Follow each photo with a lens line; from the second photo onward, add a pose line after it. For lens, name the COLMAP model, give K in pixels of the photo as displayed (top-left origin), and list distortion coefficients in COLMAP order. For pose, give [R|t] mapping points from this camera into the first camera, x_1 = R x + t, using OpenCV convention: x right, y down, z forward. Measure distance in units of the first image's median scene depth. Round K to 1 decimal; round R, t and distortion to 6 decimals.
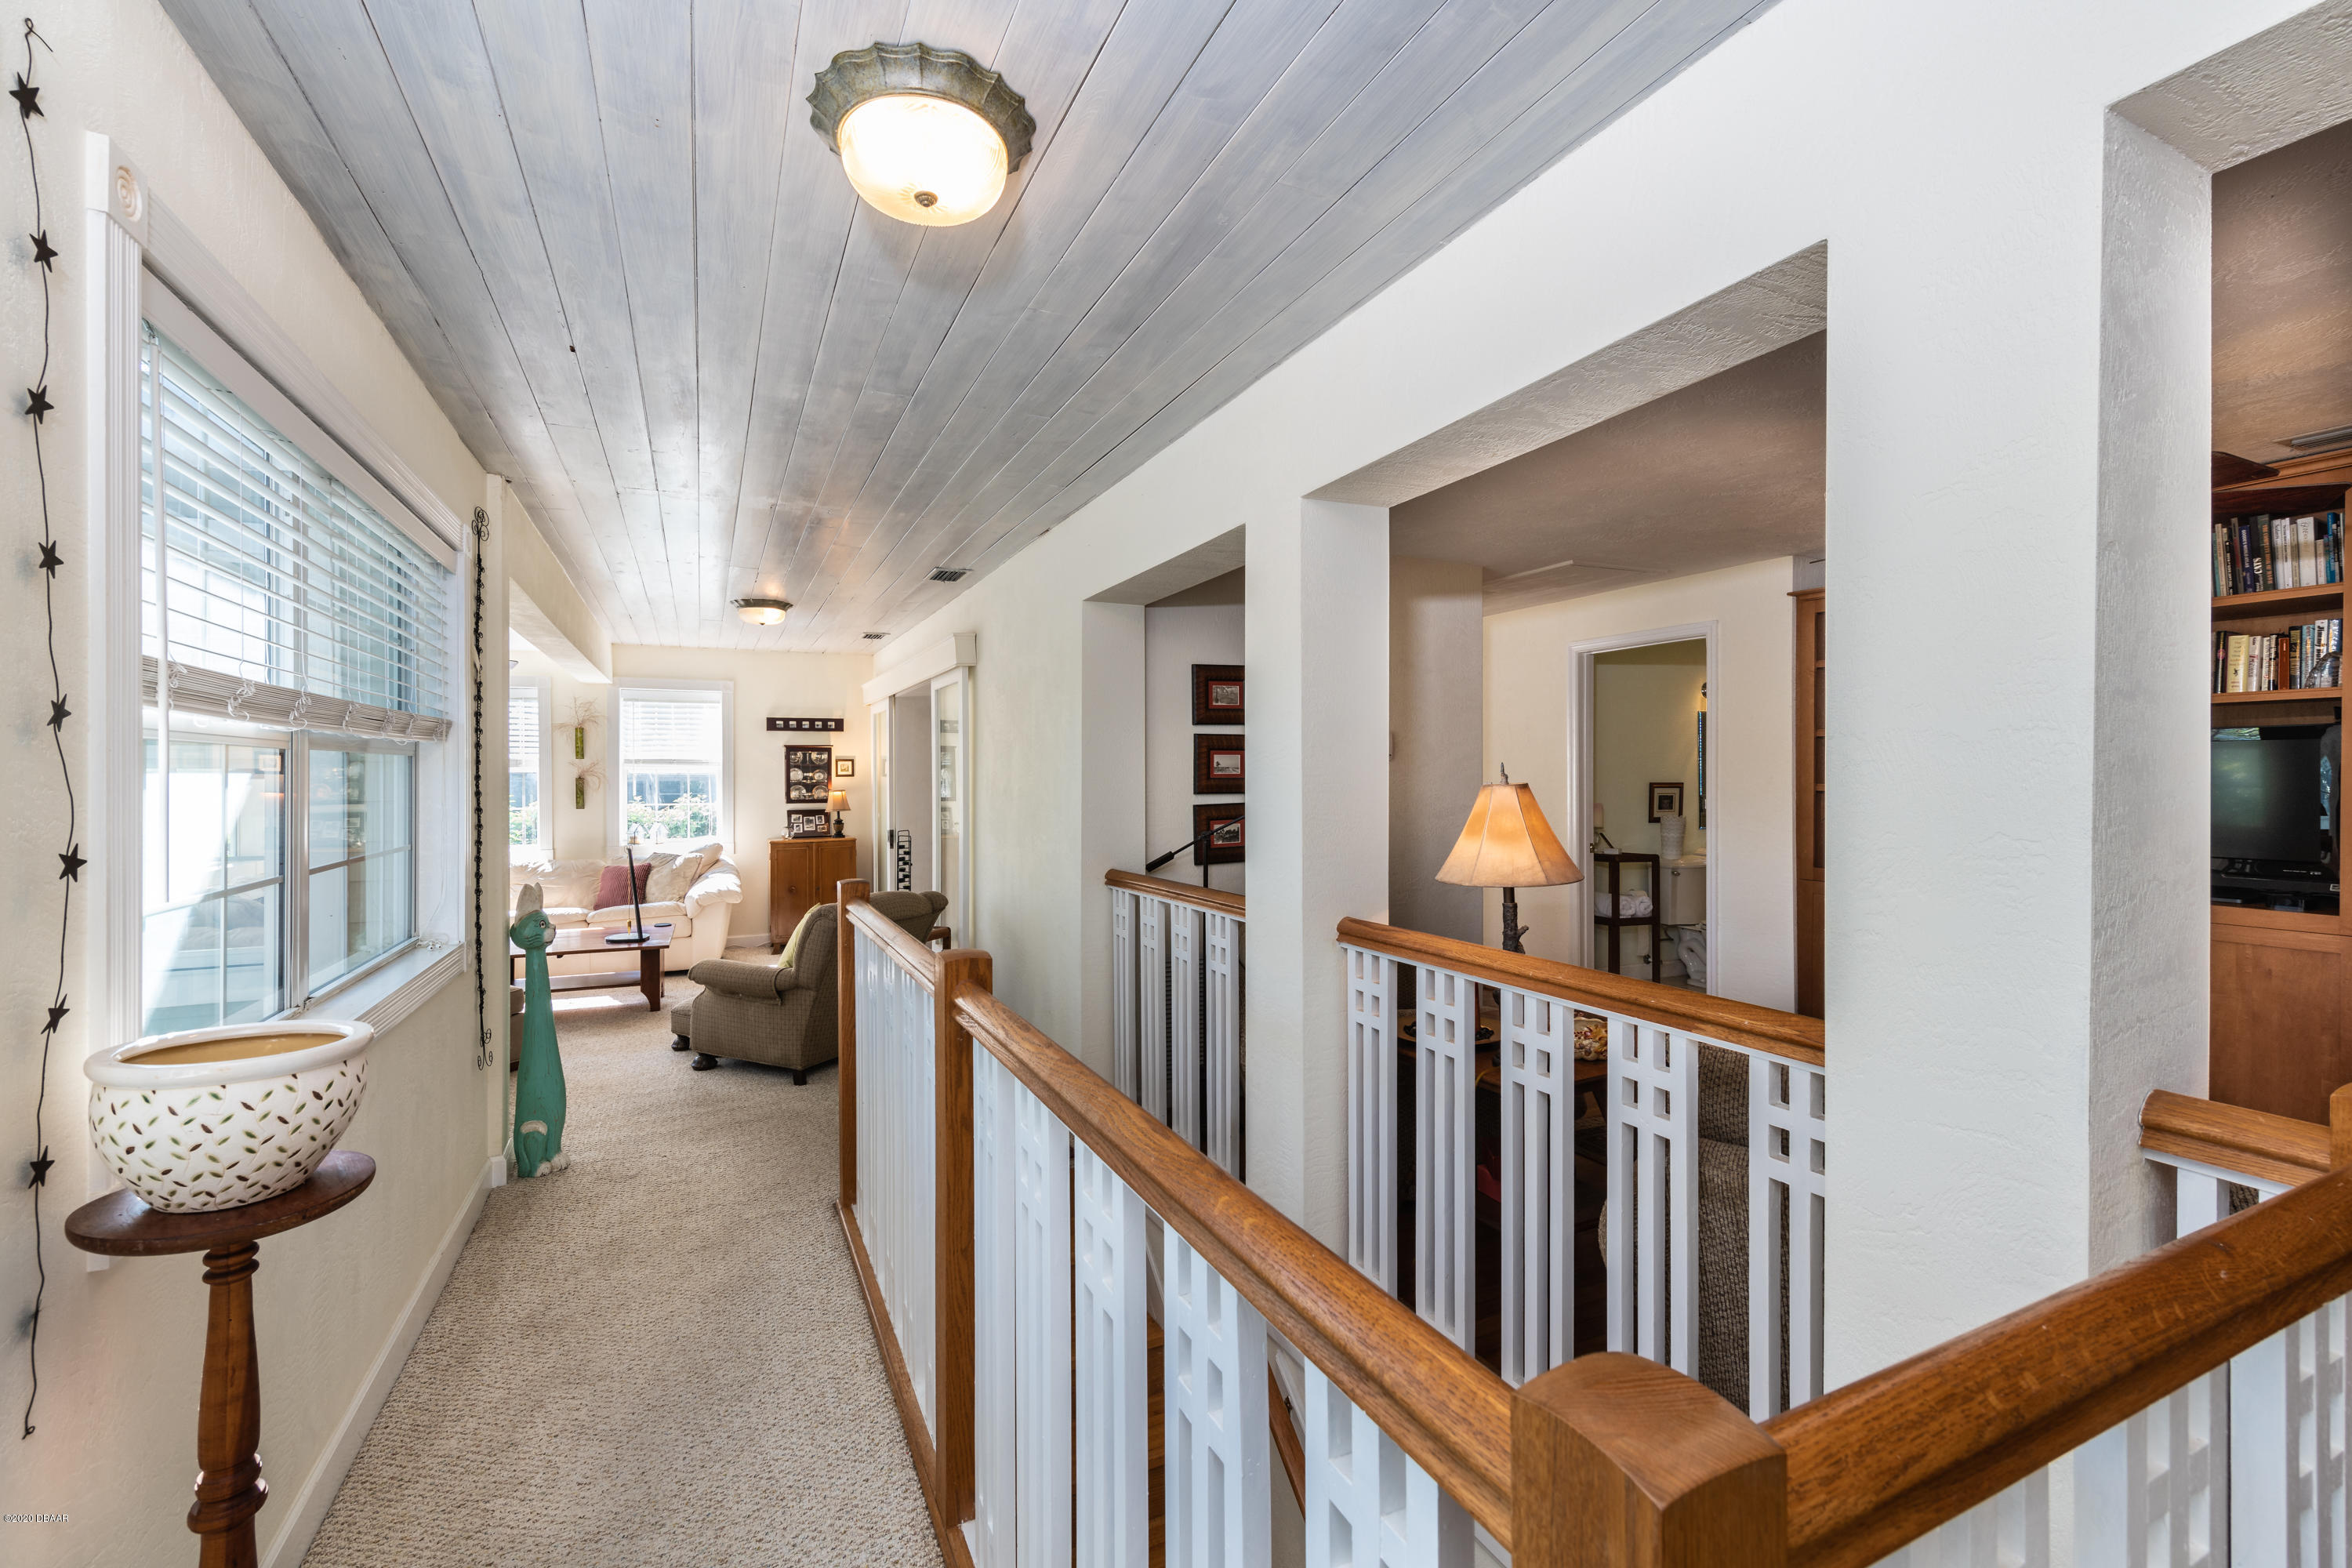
lens RADIAL K [[983.3, 0, 1173.9], [0, 983.3, 771.7], [0, 0, 1]] dist [0.000421, 0.000116]
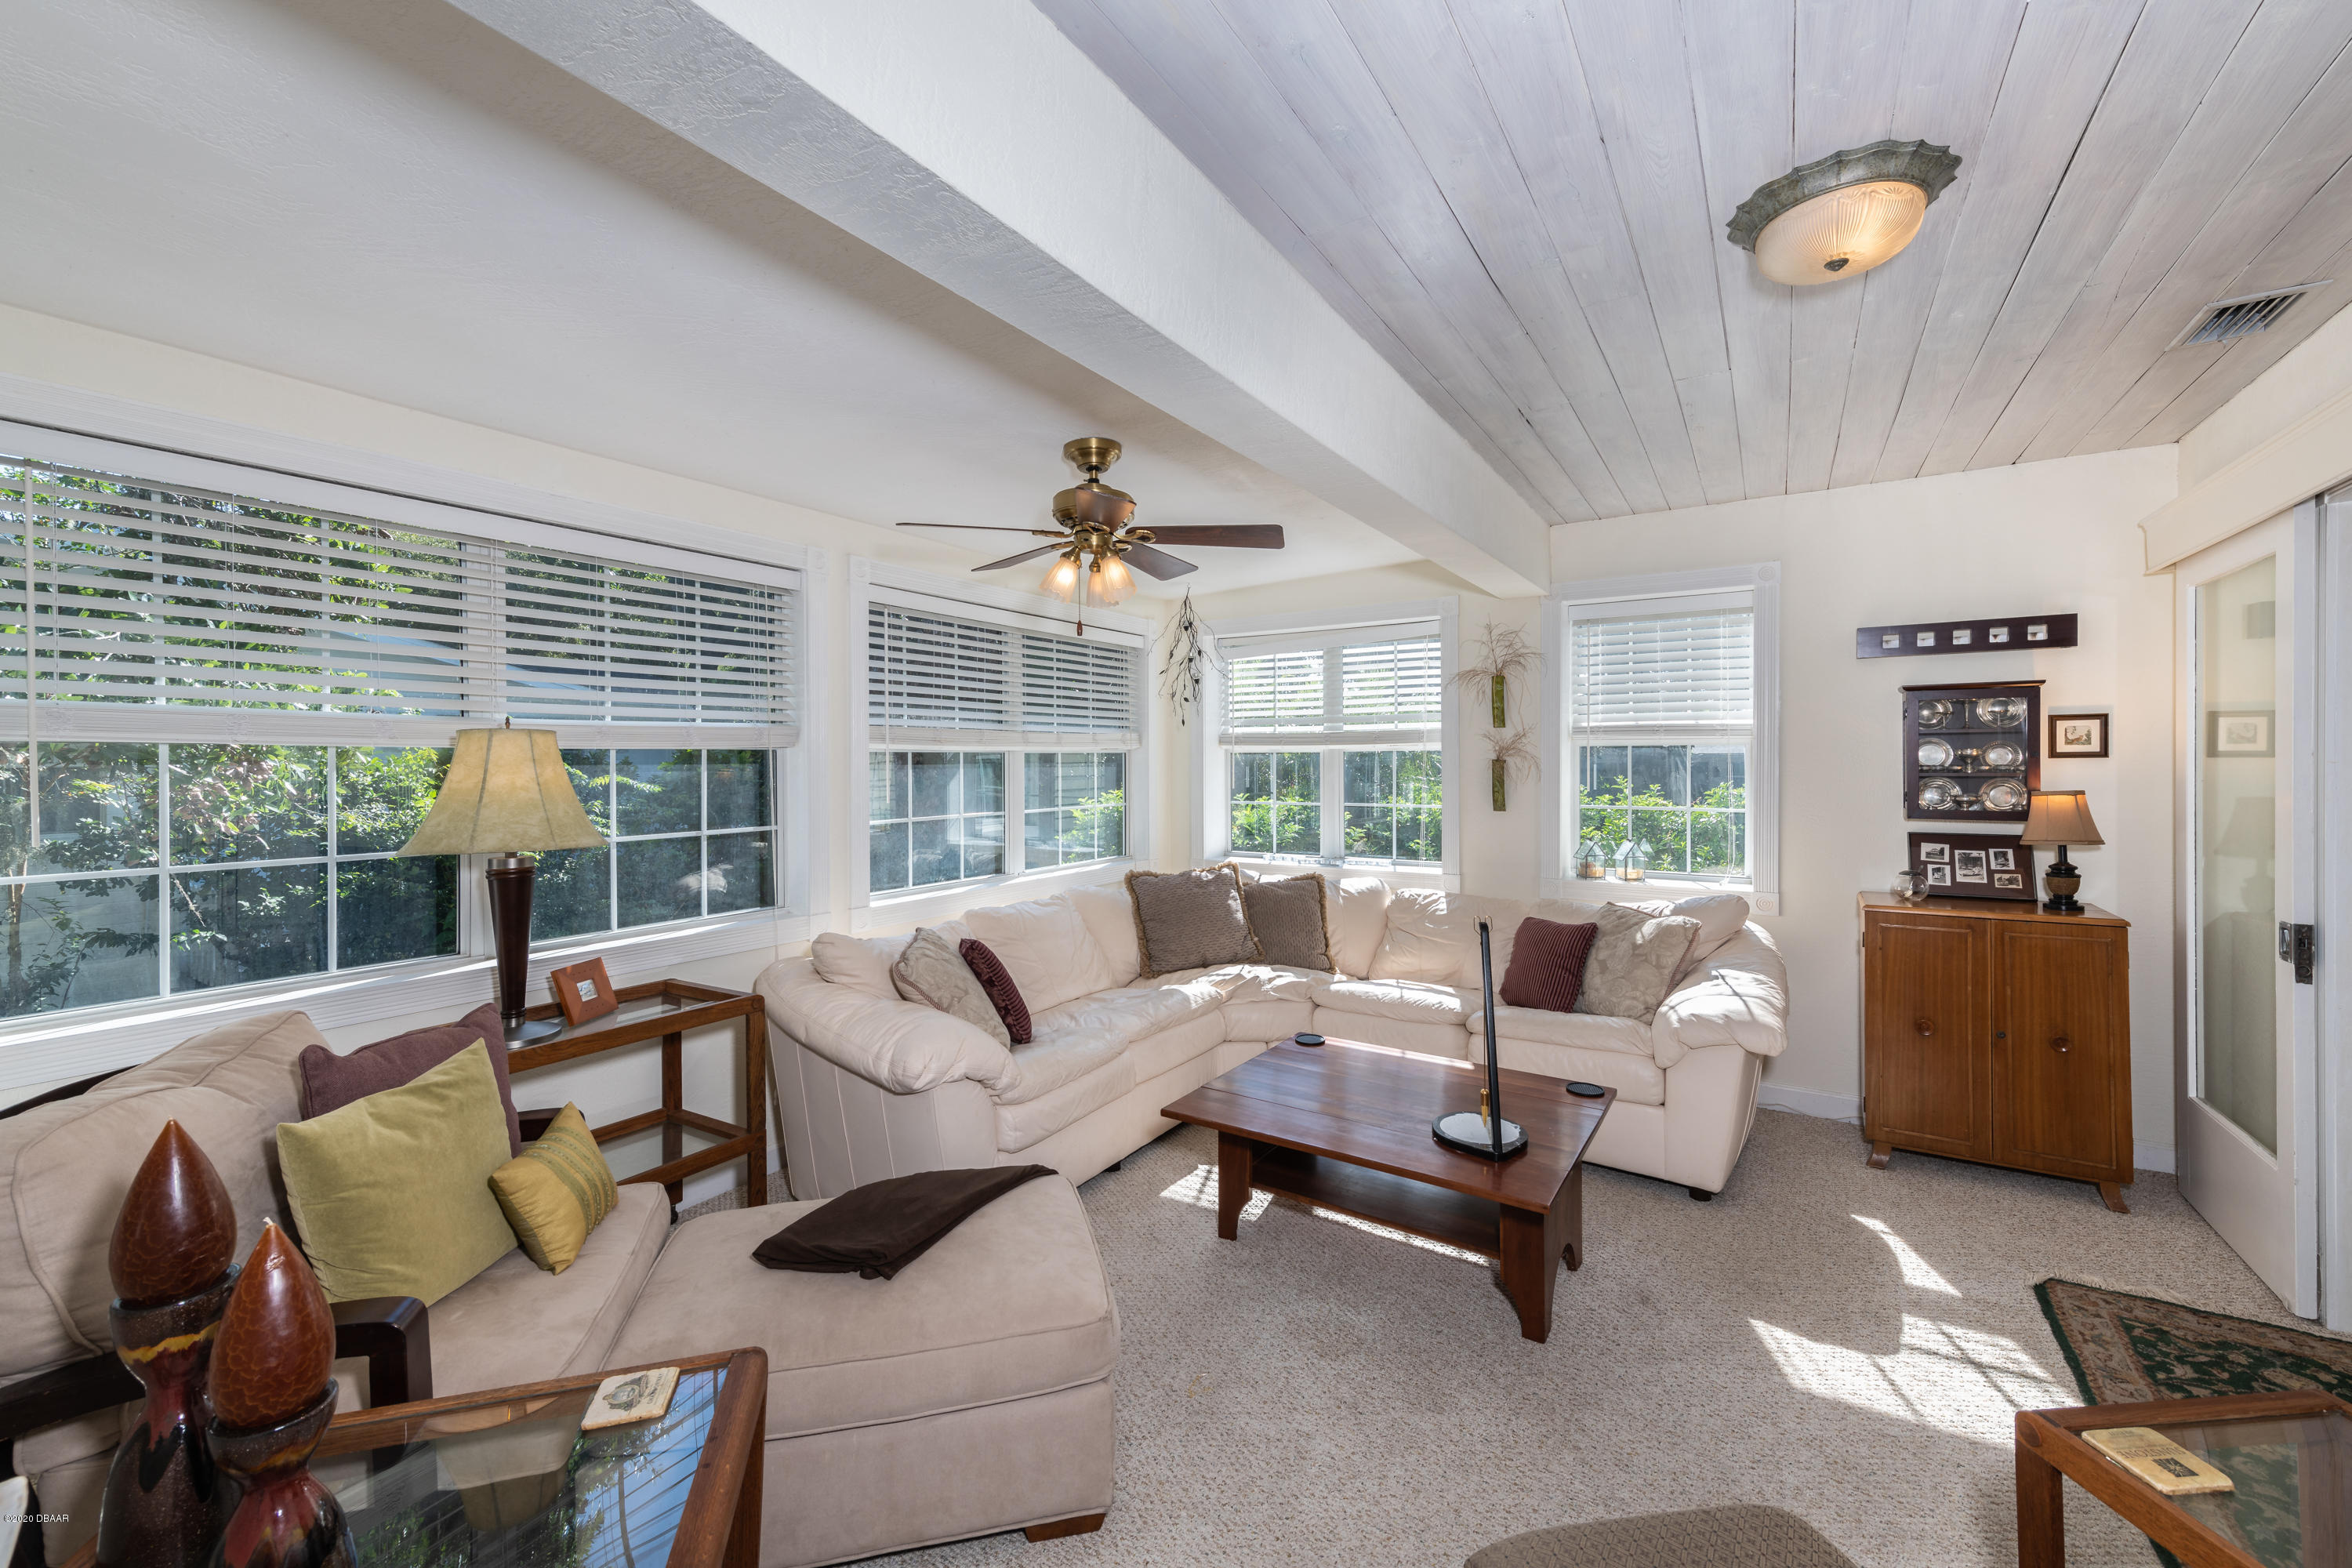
lens RADIAL K [[922.5, 0, 1180.9], [0, 922.5, 776.1], [0, 0, 1]] dist [0.002686, -0.000707]
pose [[0.519637, 0.016531, -0.854227, -0.214693], [0.003611, 0.999761, 0.021543, 0.003303], [0.854380, -0.014279, 0.519453, 0.518566]]
